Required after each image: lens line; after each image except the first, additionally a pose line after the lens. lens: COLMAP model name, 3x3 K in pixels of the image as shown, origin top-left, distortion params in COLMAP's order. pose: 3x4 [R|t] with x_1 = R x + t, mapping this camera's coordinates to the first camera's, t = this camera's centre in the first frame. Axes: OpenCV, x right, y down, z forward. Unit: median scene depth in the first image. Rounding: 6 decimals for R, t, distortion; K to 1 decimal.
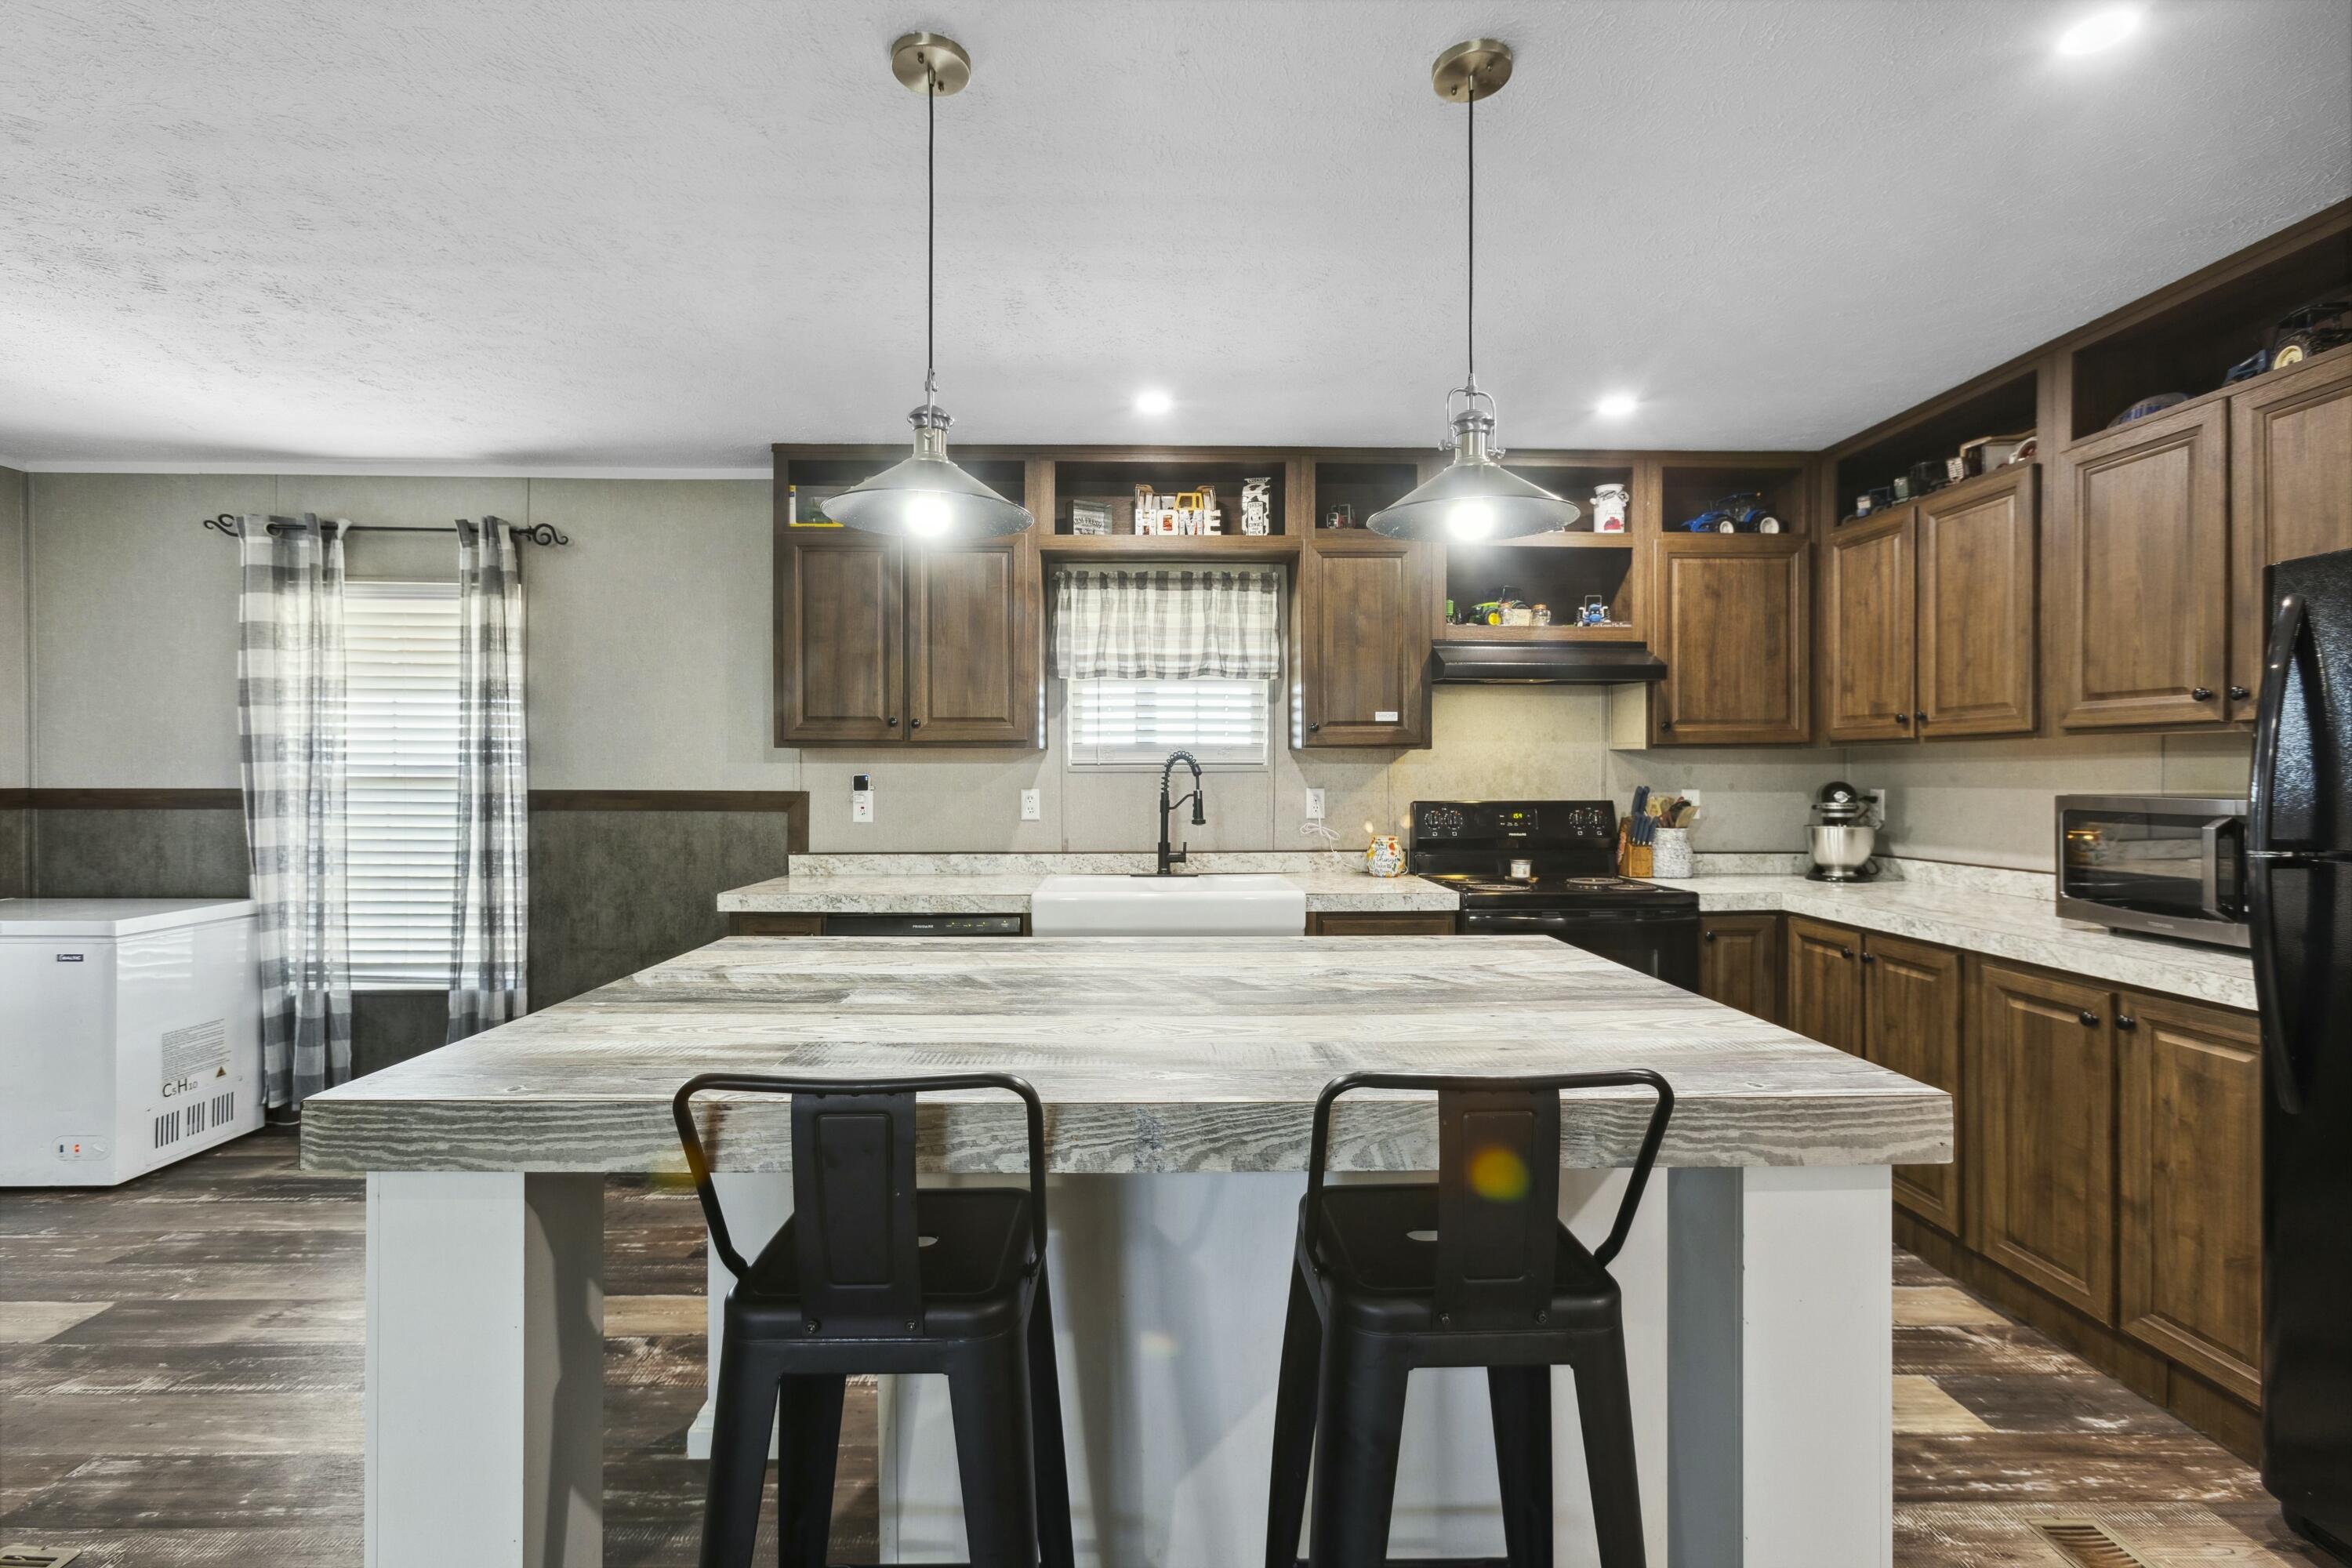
lens RADIAL K [[1052.0, 0, 1173.7], [0, 1052.0, 776.3], [0, 0, 1]] dist [-0.000431, 0.000032]
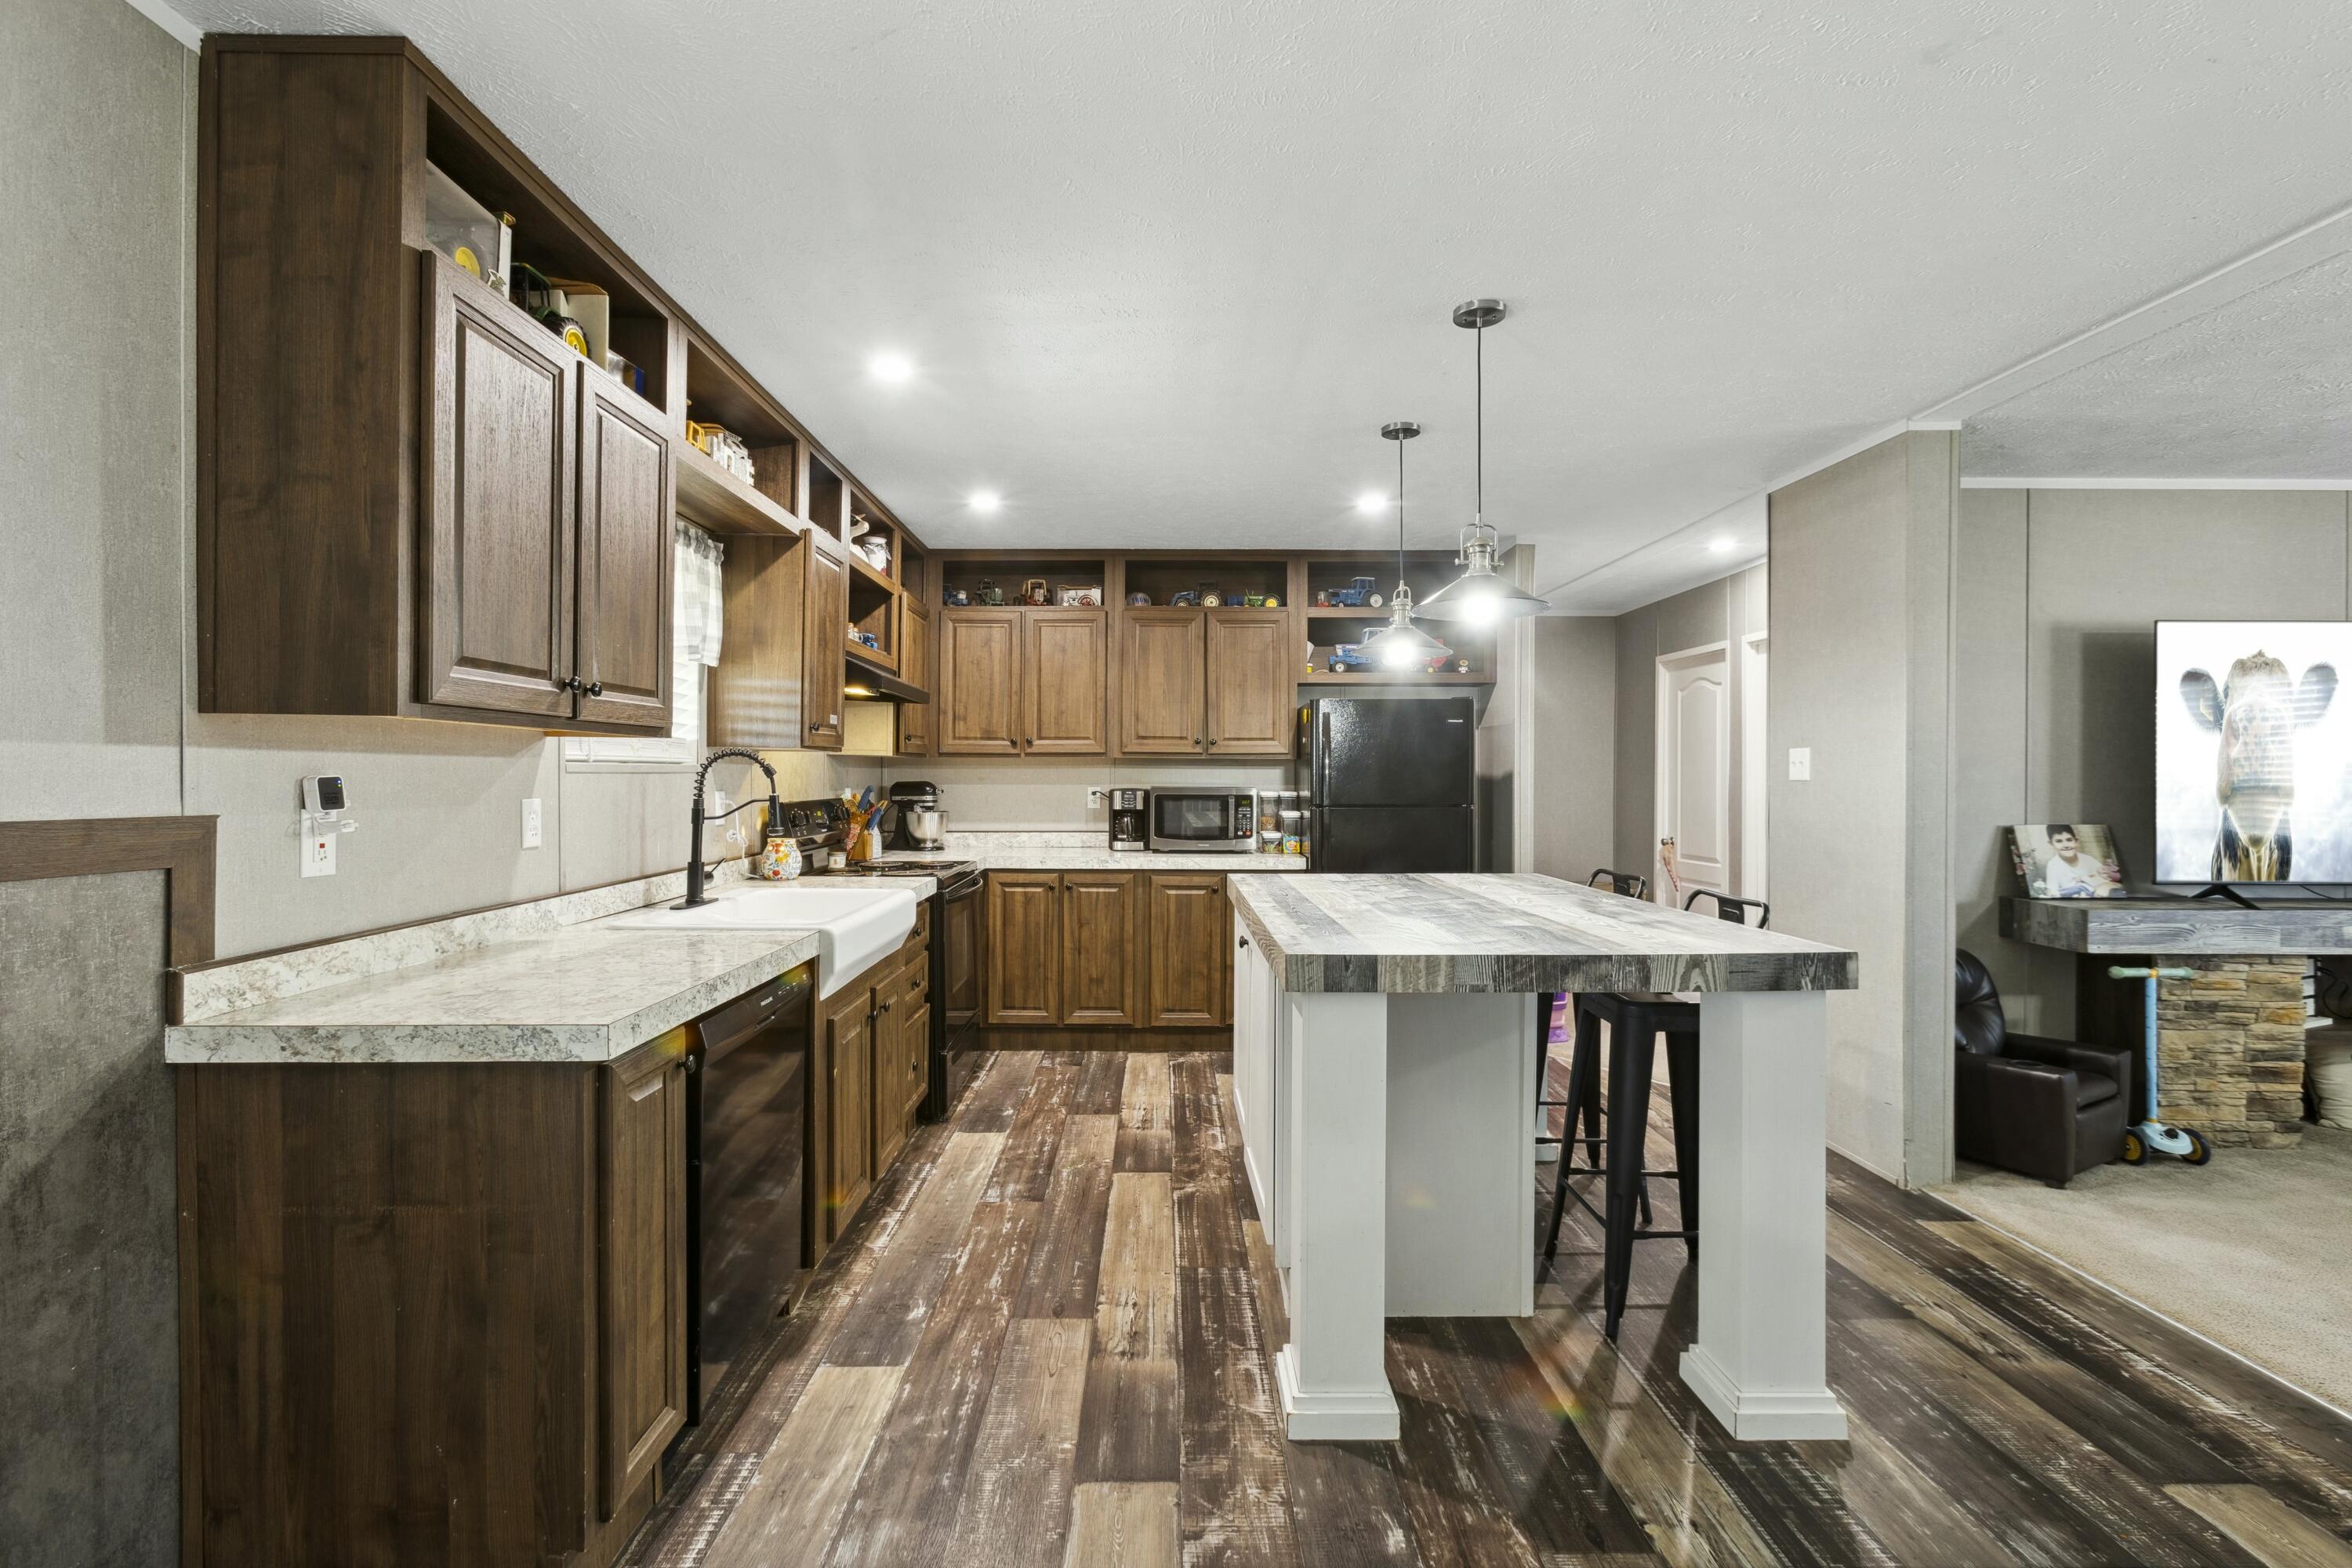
lens RADIAL K [[1052.0, 0, 1173.7], [0, 1052.0, 776.3], [0, 0, 1]] dist [-0.000431, 0.000032]
pose [[0.021629, -0.000298, 0.999766, -0.834613], [-0.001220, 0.999999, 0.000325, -0.002221], [-0.999765, -0.001227, 0.021628, 0.663677]]
